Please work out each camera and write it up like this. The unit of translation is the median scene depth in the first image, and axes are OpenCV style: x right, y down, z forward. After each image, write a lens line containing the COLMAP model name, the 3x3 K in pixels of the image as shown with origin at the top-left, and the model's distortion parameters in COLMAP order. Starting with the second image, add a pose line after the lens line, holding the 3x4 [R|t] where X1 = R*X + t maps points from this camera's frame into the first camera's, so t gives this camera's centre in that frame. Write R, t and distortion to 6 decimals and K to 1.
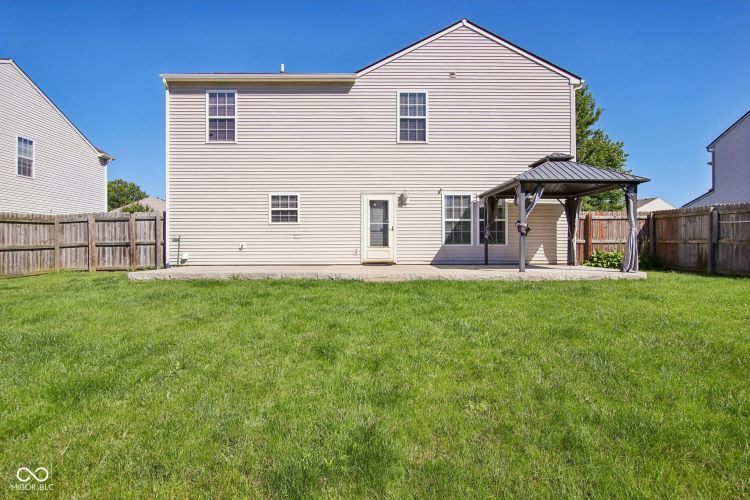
lens RADIAL K [[445.3, 0, 373.4], [0, 445.3, 248.6], [0, 0, 1]] dist [-0.014348, 0.001319]
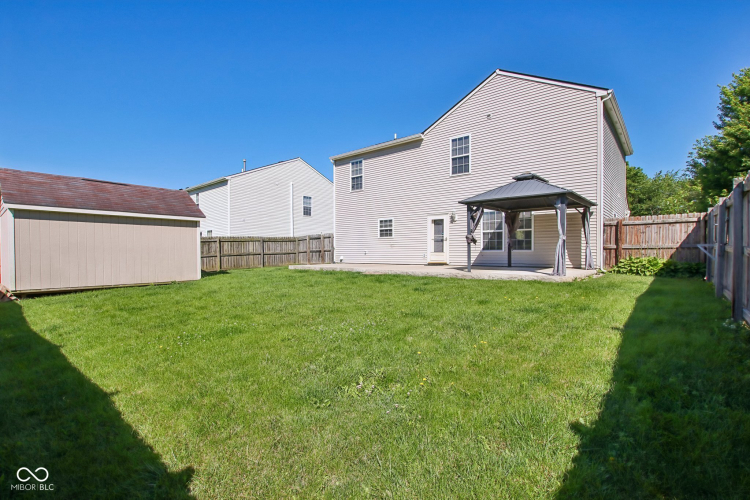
lens RADIAL K [[350.8, 0, 376.0], [0, 350.8, 255.3], [0, 0, 1]] dist [-0.017865, 0.001750]
pose [[0.759908, 0.004063, -0.650018, 0.582650], [0.004067, 0.999931, 0.011005, -0.007766], [0.650018, -0.011006, 0.759839, 0.030622]]
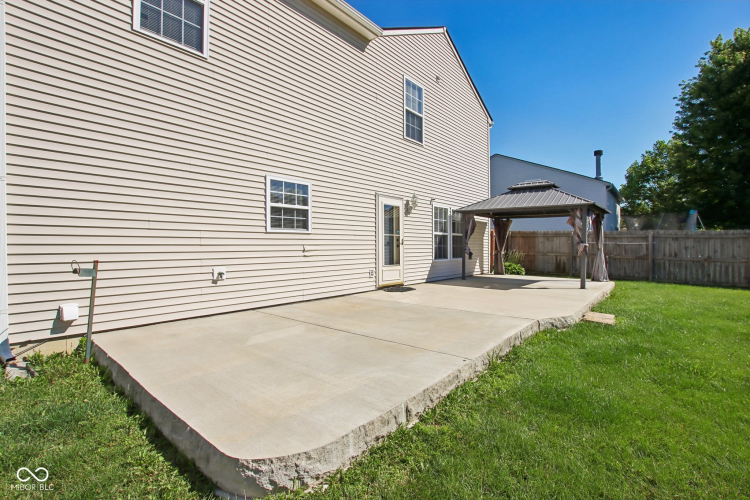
lens RADIAL K [[350.8, 0, 371.9], [0, 350.8, 247.8], [0, 0, 1]] dist [-0.017865, 0.001750]
pose [[0.651839, -0.002757, 0.758352, -0.475543], [0.000937, 0.999996, 0.002830, -0.036269], [-0.758357, -0.001134, 0.651839, 0.623367]]
